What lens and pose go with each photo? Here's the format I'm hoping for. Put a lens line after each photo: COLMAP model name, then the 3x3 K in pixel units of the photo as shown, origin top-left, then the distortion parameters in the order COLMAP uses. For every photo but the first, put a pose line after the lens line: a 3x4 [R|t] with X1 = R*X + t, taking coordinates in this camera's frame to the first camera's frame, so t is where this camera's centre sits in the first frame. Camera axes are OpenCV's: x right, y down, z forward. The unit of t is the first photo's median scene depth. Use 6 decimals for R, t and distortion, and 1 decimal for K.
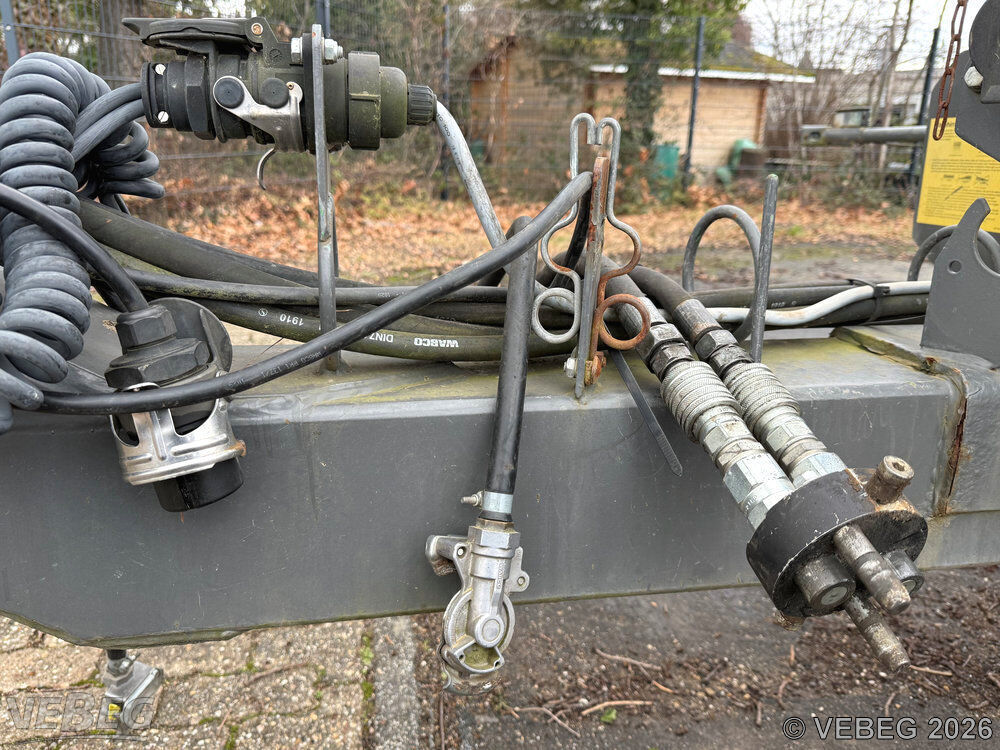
lens RADIAL K [[792.2, 0, 500.0], [0, 792.2, 375.0], [0, 0, 1]] dist [0.002987, -0.001579]
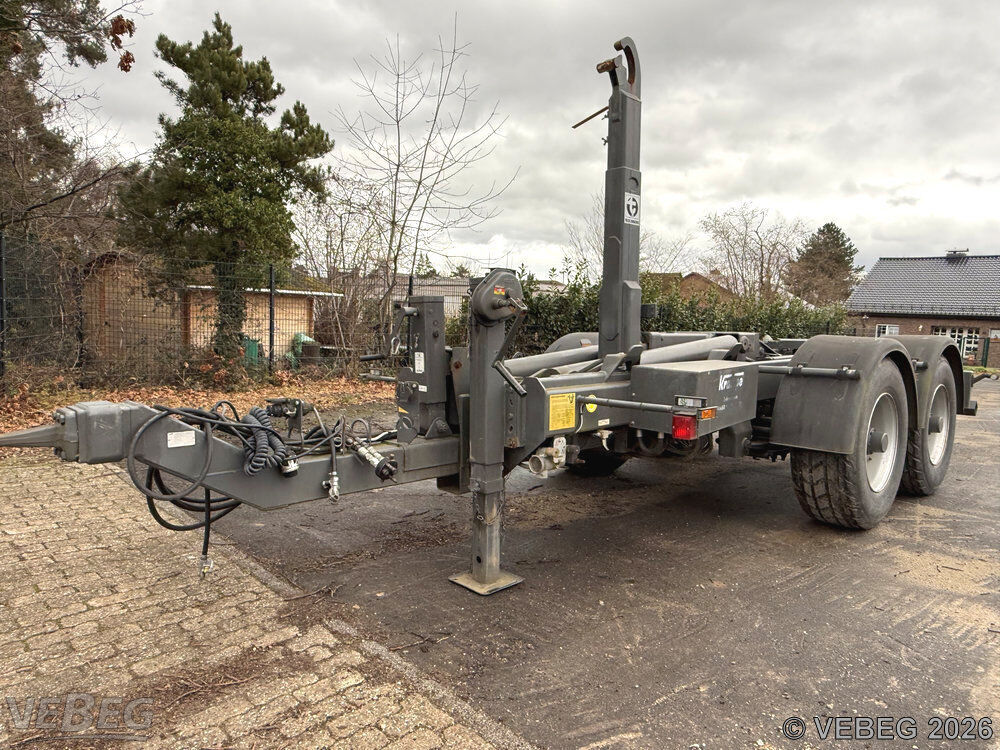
lens RADIAL K [[658.2, 0, 485.7], [0, 658.2, 376.4], [0, 0, 1]] dist [-0.002106, -0.001157]
pose [[0.838575, -0.042382, 0.543136, -0.802421], [0.149573, 0.976569, -0.154730, 0.179200], [-0.523852, 0.210991, 0.825265, -1.809235]]
